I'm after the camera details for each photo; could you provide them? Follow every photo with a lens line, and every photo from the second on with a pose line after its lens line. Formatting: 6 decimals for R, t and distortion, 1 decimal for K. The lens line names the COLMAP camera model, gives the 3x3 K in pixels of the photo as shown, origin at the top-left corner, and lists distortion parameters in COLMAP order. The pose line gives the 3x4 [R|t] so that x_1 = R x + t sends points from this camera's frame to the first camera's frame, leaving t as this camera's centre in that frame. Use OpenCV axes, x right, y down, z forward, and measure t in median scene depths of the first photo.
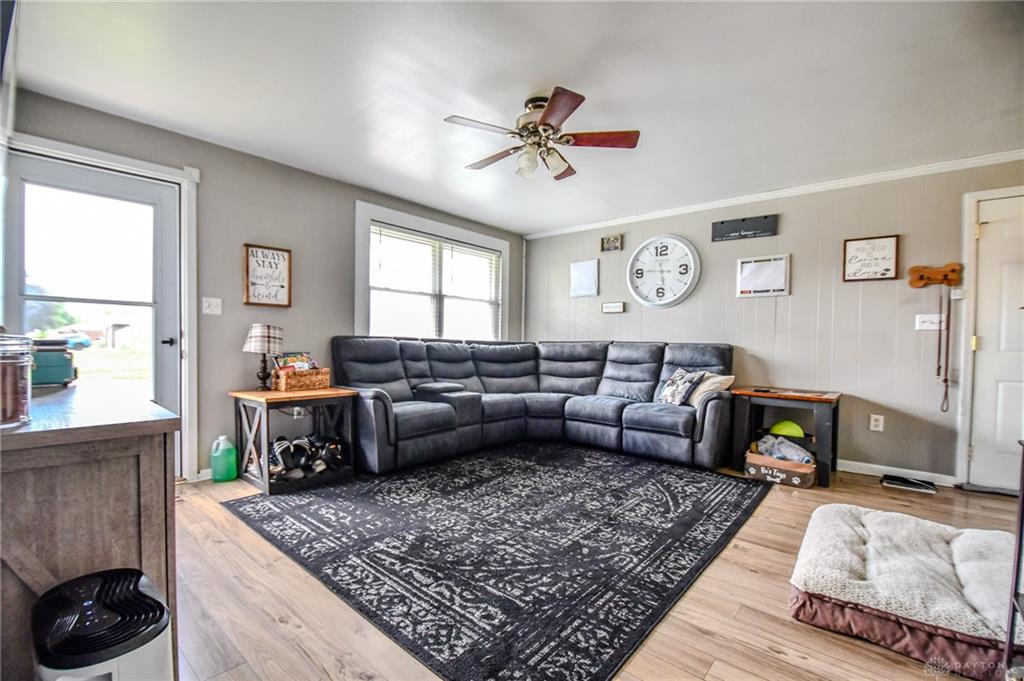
lens RADIAL K [[445.0, 0, 498.1], [0, 445.0, 349.0], [0, 0, 1]] dist [0.012296, -0.022045]
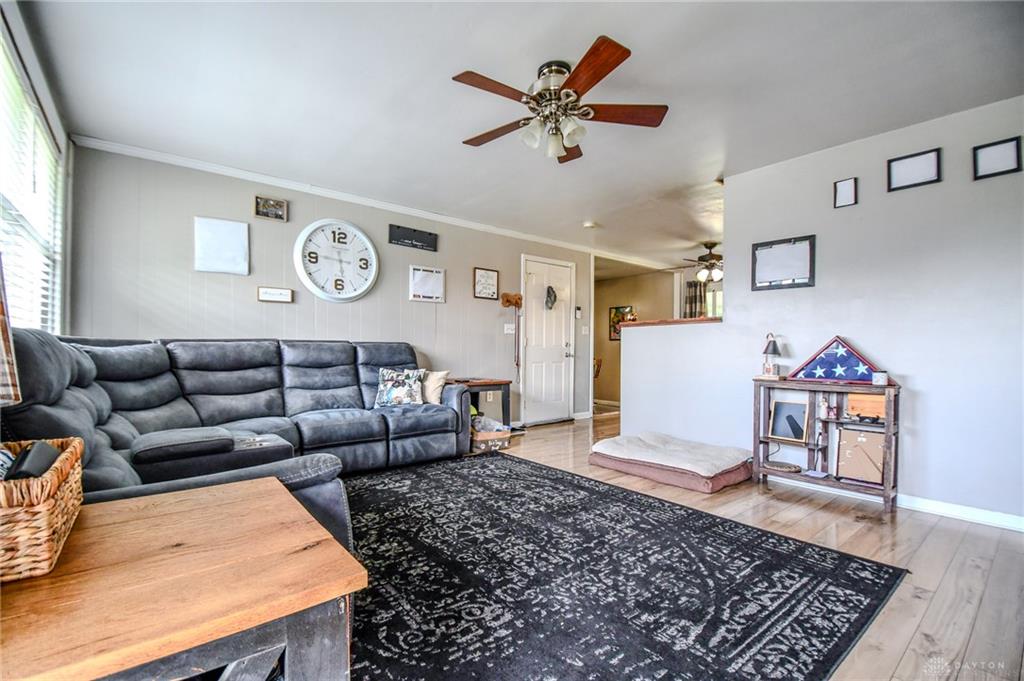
lens RADIAL K [[445.0, 0, 498.1], [0, 445.0, 349.0], [0, 0, 1]] dist [0.012296, -0.022045]
pose [[0.181281, -0.015818, 0.983304, -0.677775], [0.012993, 0.999822, 0.013689, -0.011098], [-0.983345, 0.010295, 0.181455, 0.805305]]
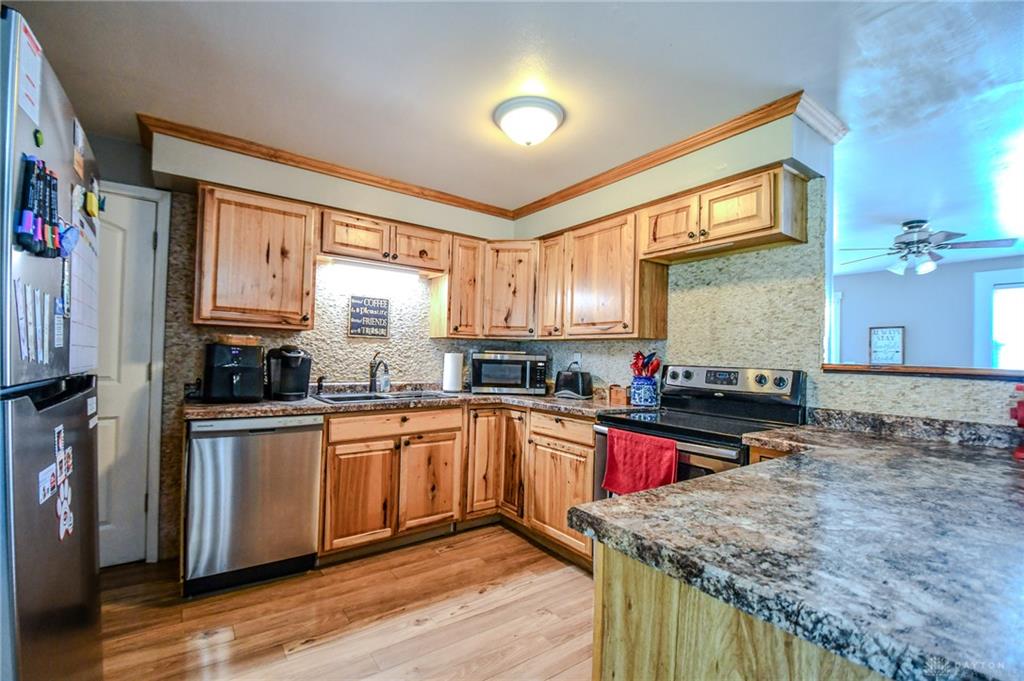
lens RADIAL K [[445.0, 0, 498.1], [0, 445.0, 349.0], [0, 0, 1]] dist [0.012296, -0.022045]
pose [[-0.241447, -0.038031, -0.969668, 1.433604], [-0.047522, 0.998496, -0.027329, -0.053056], [0.969250, 0.039482, -0.242891, 0.089726]]
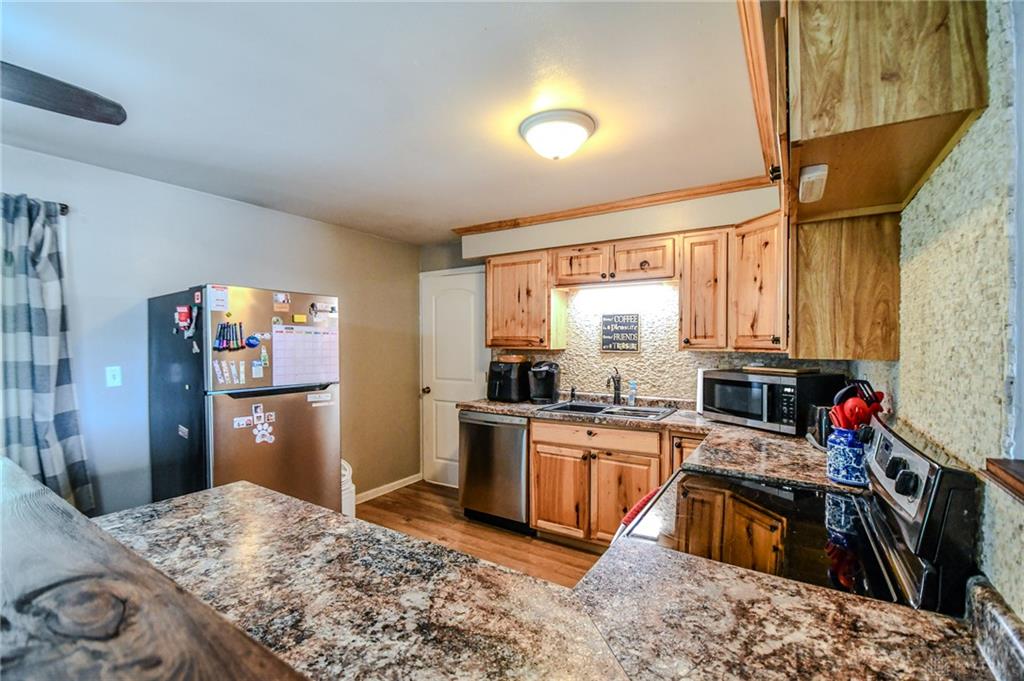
lens RADIAL K [[445.0, 0, 498.1], [0, 445.0, 349.0], [0, 0, 1]] dist [0.012296, -0.022045]
pose [[-0.991241, -0.015617, -0.131142, 0.913553], [-0.020005, 0.999281, 0.032206, -0.135393], [0.130544, 0.034547, -0.990840, 0.615267]]
